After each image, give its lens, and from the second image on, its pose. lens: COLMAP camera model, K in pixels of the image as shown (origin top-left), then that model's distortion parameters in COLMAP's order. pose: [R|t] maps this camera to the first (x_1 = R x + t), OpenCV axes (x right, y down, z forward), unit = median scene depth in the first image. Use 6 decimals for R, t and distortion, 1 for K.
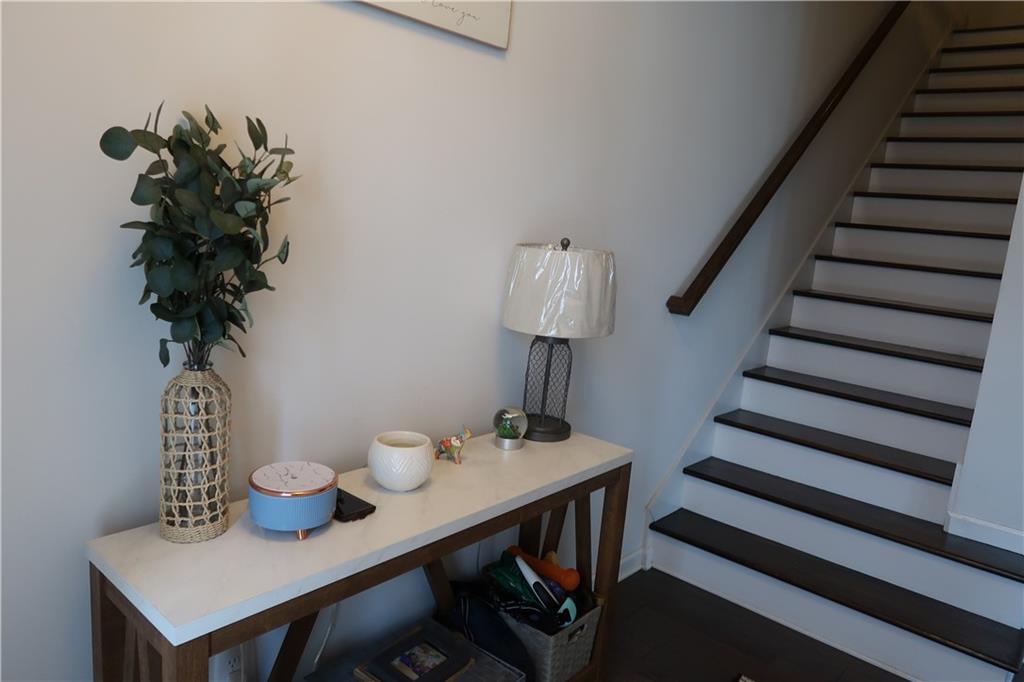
lens RADIAL K [[722.6, 0, 512.0], [0, 722.6, 341.0], [0, 0, 1]] dist [-0.026876, 0.000851]
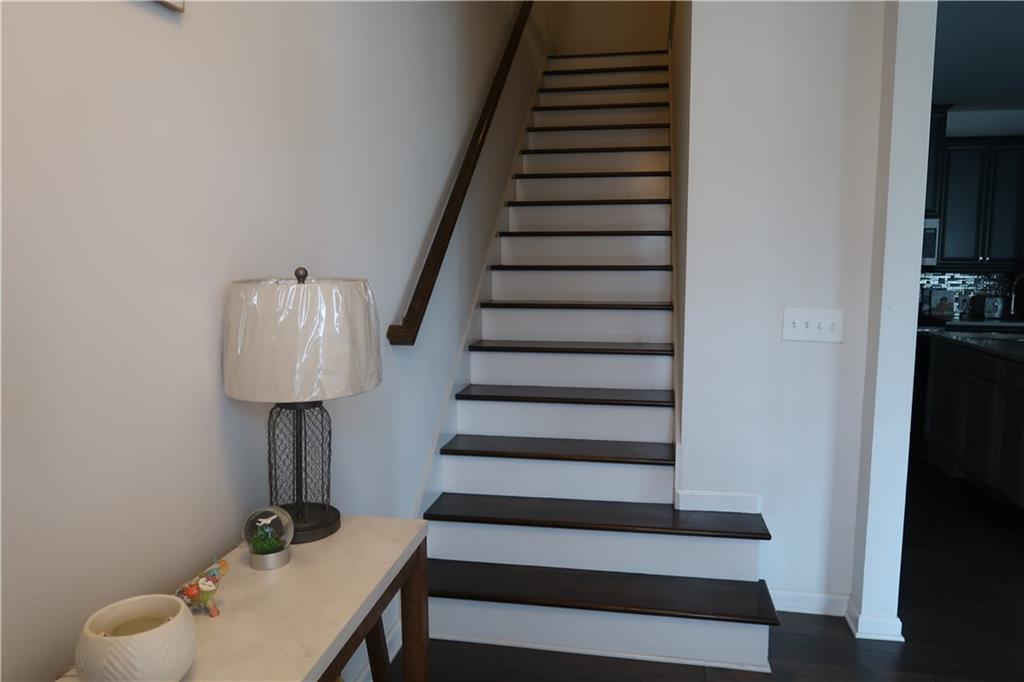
lens RADIAL K [[714.7, 0, 513.7], [0, 714.7, 333.8], [0, 0, 1]] dist [-0.010319, 0.000738]
pose [[0.852053, -0.143505, 0.503401, -0.095935], [0.167667, 0.985840, -0.002759, -0.027346], [-0.495876, 0.086754, 0.864049, 0.197213]]
